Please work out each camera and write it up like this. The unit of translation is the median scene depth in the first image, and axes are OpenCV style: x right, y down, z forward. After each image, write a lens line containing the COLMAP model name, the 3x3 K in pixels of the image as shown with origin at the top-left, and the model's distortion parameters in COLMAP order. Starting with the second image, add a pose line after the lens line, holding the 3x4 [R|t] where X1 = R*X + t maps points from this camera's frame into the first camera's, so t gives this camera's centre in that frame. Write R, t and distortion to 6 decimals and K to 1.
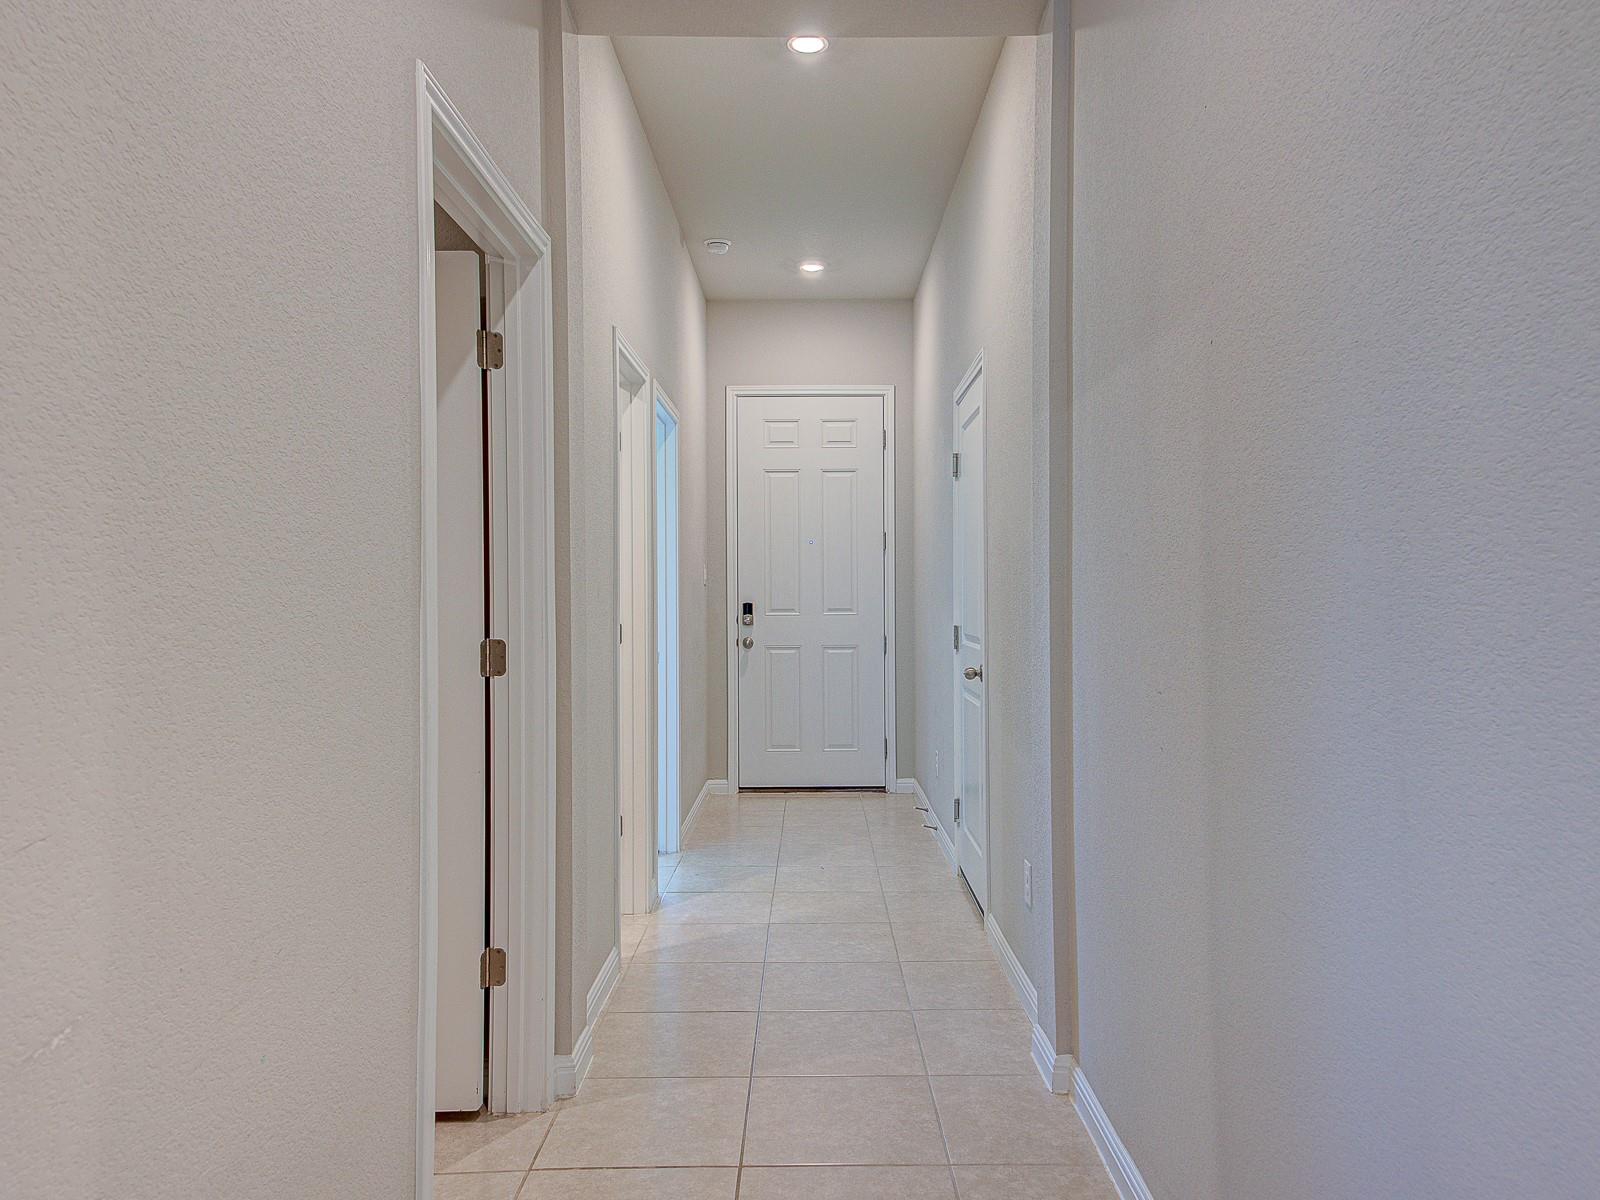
lens RADIAL K [[1076.0, 0, 800.5], [0, 1076.0, 597.2], [0, 0, 1]] dist [0.001808, 0.000562]
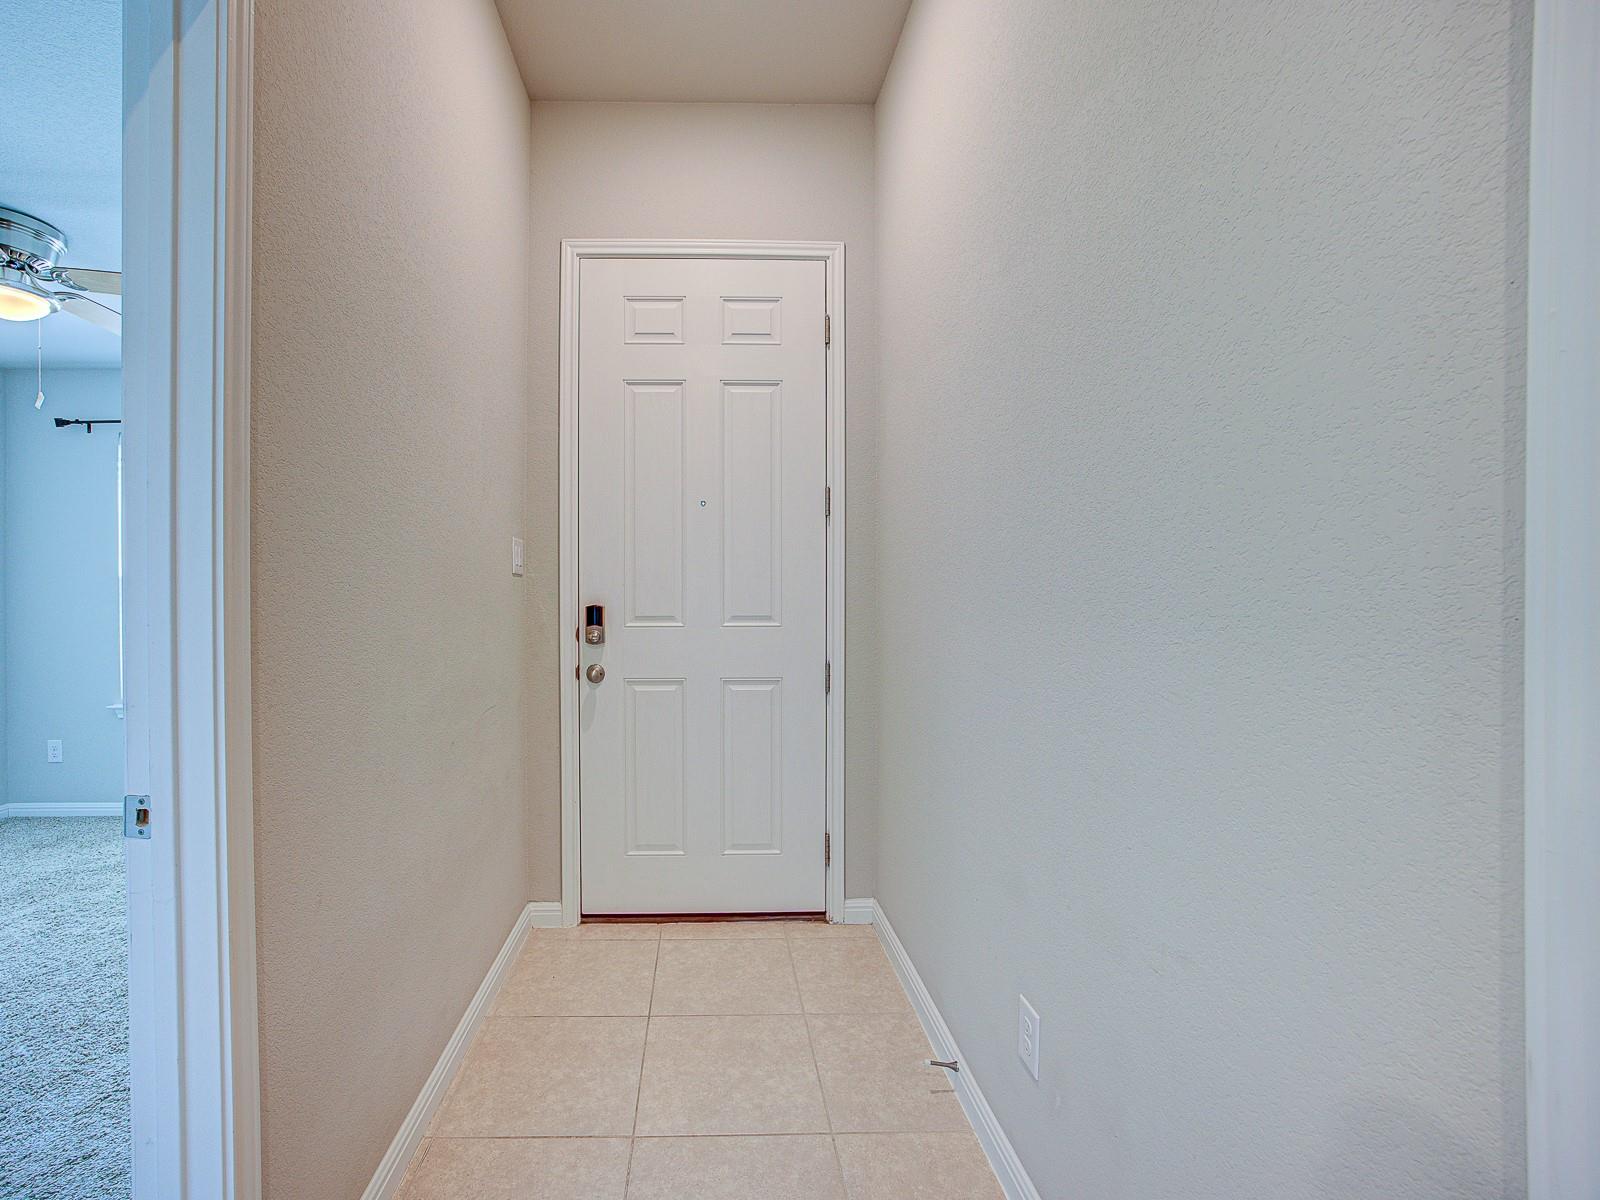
lens RADIAL K [[698.3, 0, 720.4], [0, 698.3, 590.8], [0, 0, 1]] dist [0.003226, 0.000722]
pose [[0.999417, 0.004147, 0.033897, 0.006233], [-0.003970, 0.999978, -0.005307, -0.000983], [-0.033919, 0.005169, 0.999411, 0.613447]]
